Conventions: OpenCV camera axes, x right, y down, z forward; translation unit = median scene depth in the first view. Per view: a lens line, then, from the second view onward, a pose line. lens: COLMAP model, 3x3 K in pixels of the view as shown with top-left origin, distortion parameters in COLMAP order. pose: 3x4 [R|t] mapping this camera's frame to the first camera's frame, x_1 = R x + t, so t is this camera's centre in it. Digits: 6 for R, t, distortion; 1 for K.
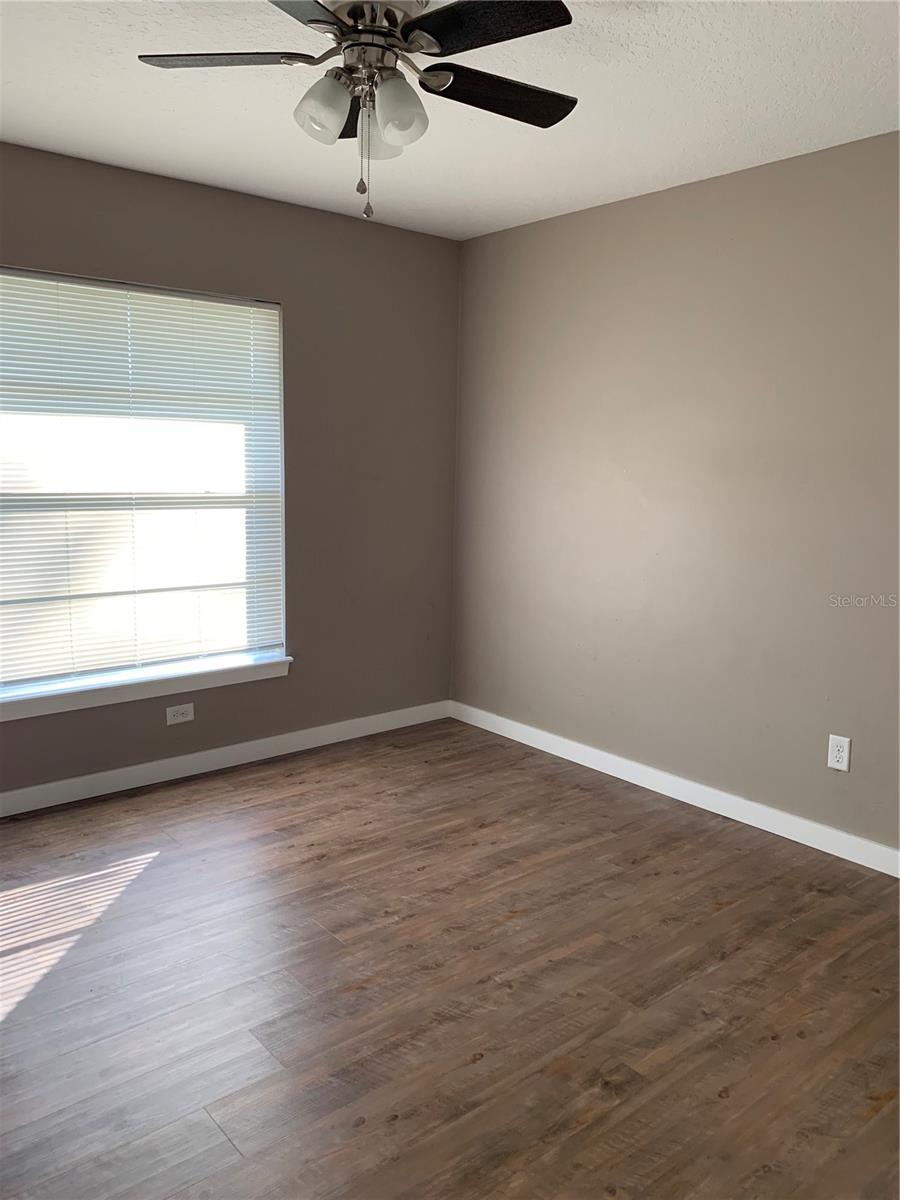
lens RADIAL K [[922.2, 0, 449.1], [0, 922.2, 600.9], [0, 0, 1]] dist [0.015081, 0.005054]
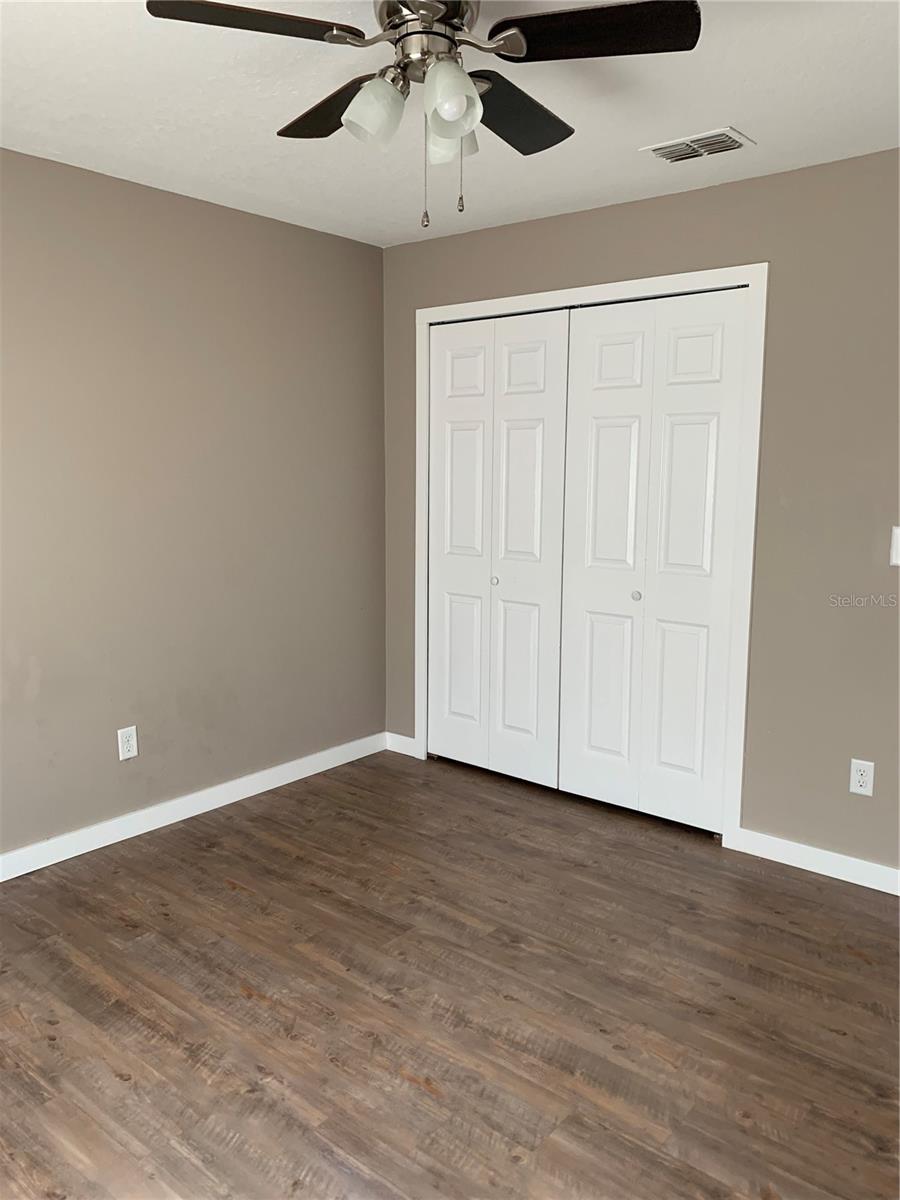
lens RADIAL K [[922.2, 0, 449.7], [0, 922.2, 601.7], [0, 0, 1]] dist [0.015081, 0.005054]
pose [[-0.178713, -0.171740, 0.968797, -0.769014], [0.142819, 0.969692, 0.198244, -0.180640], [-0.973481, 0.173791, -0.148769, 0.890640]]
